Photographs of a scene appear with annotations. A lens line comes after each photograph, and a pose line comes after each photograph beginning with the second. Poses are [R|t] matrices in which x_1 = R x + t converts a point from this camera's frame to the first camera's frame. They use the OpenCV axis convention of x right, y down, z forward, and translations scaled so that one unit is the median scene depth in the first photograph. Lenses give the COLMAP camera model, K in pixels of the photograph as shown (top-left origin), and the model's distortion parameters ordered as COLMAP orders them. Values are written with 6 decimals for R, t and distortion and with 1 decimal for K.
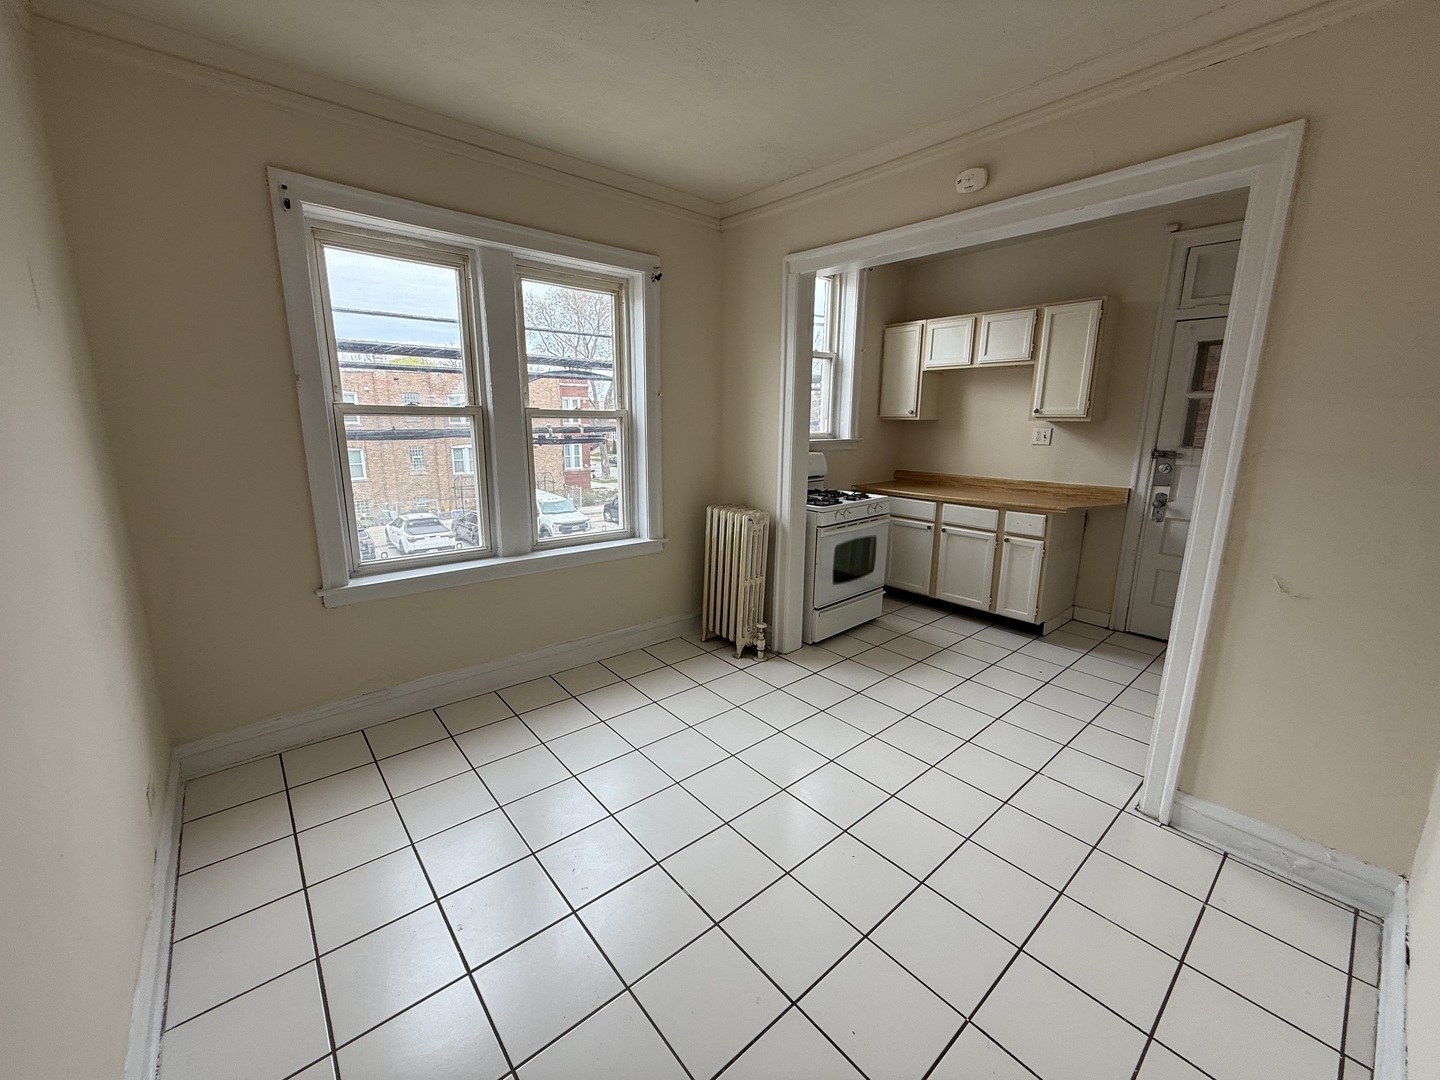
lens RADIAL K [[572.8, 0, 718.1], [0, 572.8, 538.6], [0, 0, 1]] dist [0.001199, -0.000315]
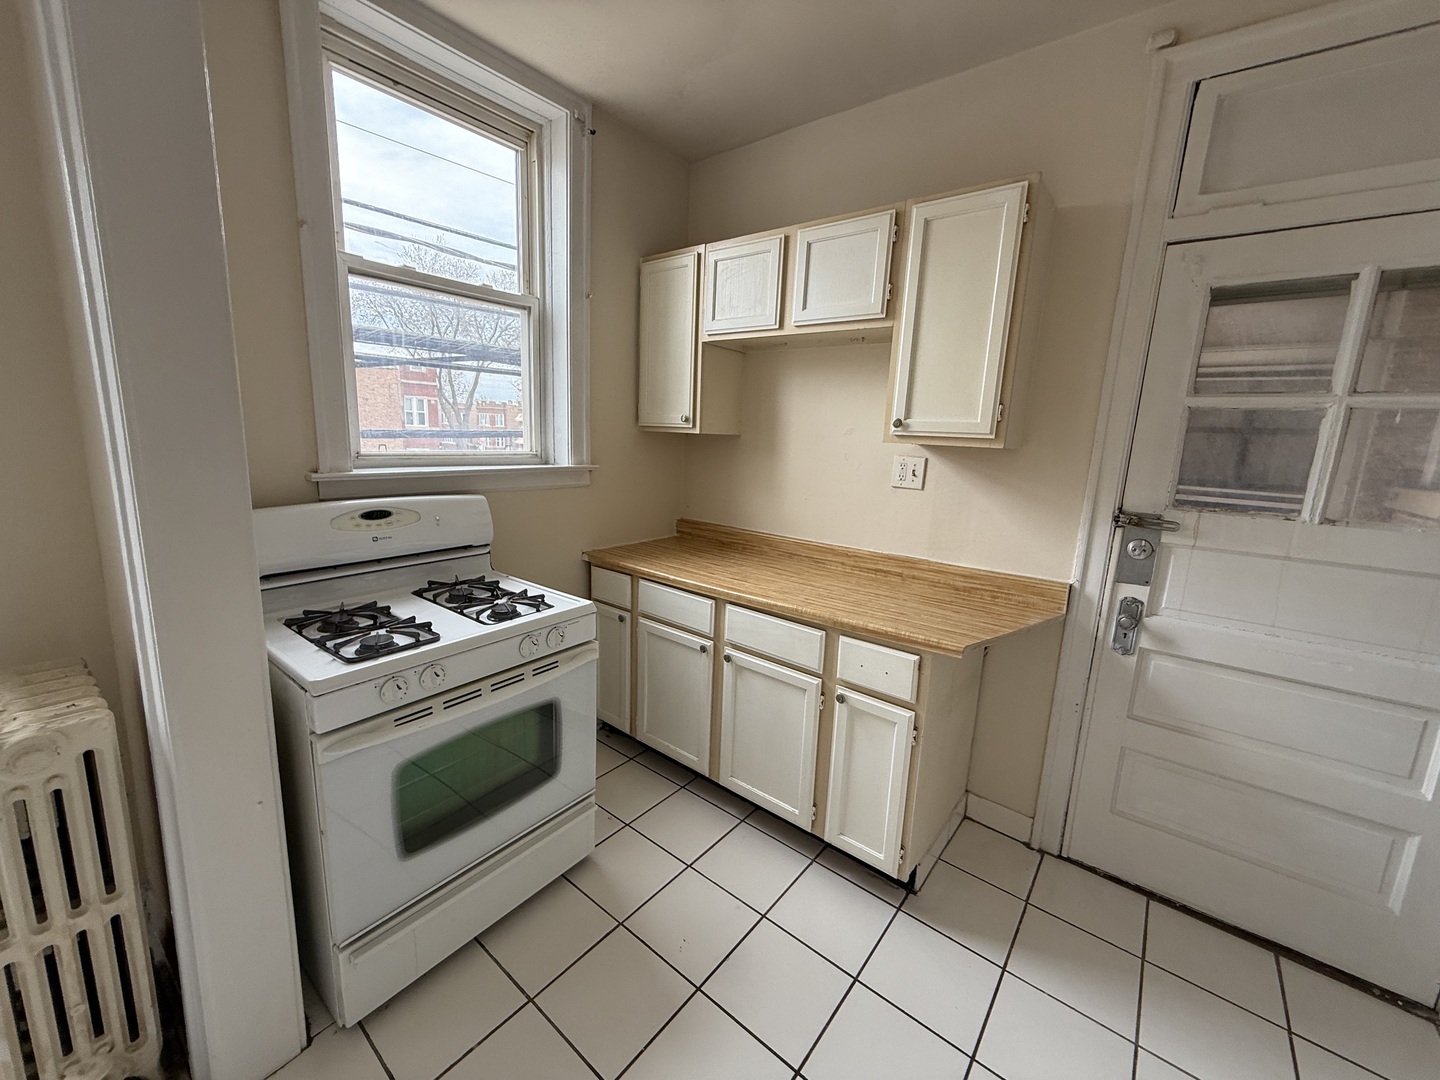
lens RADIAL K [[572.8, 0, 718.3], [0, 572.8, 538.9], [0, 0, 1]] dist [0.001199, -0.000315]
pose [[0.981585, -0.000619, 0.191024, 0.311346], [0.003951, 0.999847, -0.017063, -0.116140], [-0.190984, 0.017504, 0.981437, 0.550312]]
